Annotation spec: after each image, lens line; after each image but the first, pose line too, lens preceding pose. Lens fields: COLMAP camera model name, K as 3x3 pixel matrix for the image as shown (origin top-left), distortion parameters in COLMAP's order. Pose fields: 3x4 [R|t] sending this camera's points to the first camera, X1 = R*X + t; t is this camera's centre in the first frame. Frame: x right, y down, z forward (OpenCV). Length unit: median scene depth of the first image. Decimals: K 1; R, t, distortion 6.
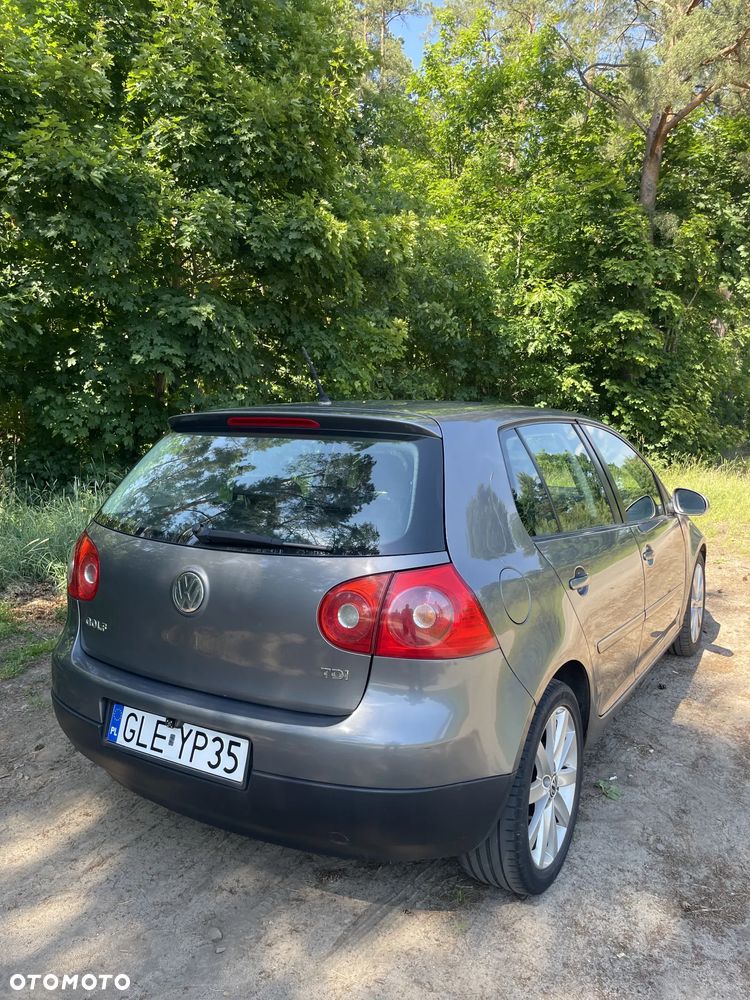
lens RADIAL K [[763.1, 0, 388.4], [0, 763.1, 491.9], [0, 0, 1]] dist [0.084092, -0.106939]
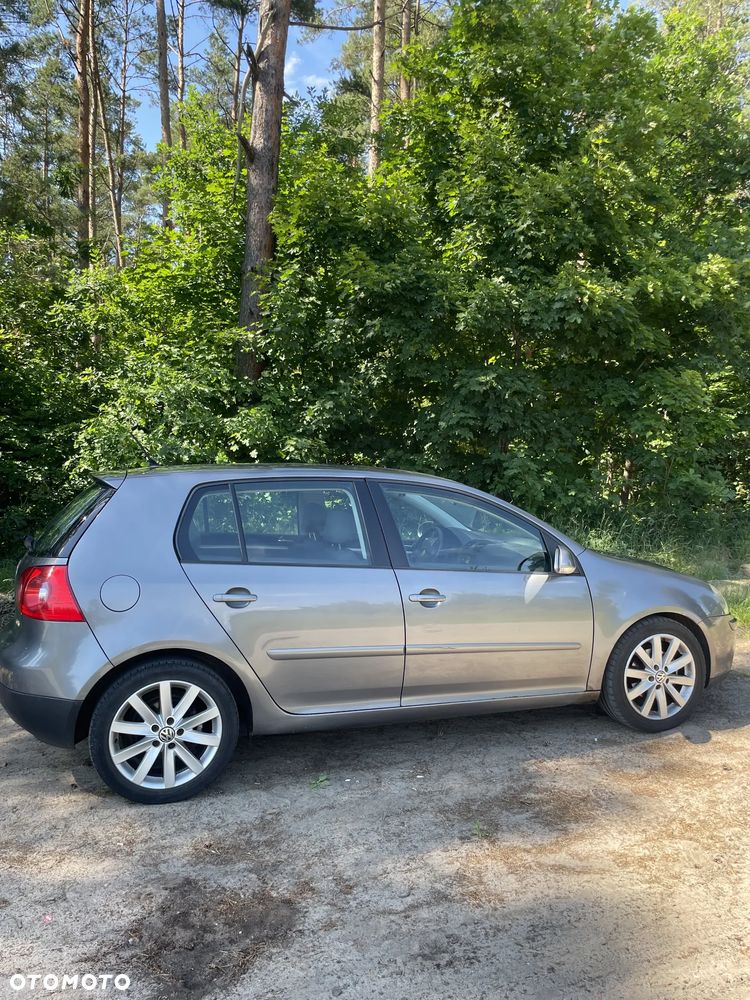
lens RADIAL K [[749.1, 0, 374.9], [0, 749.1, 499.6], [0, 0, 1]] dist [0.027224, 0.003077]
pose [[0.776952, 0.020398, -0.629230, 0.732121], [-0.057347, 0.997613, -0.038470, -0.011087], [0.626943, 0.065974, 0.776267, 0.073272]]
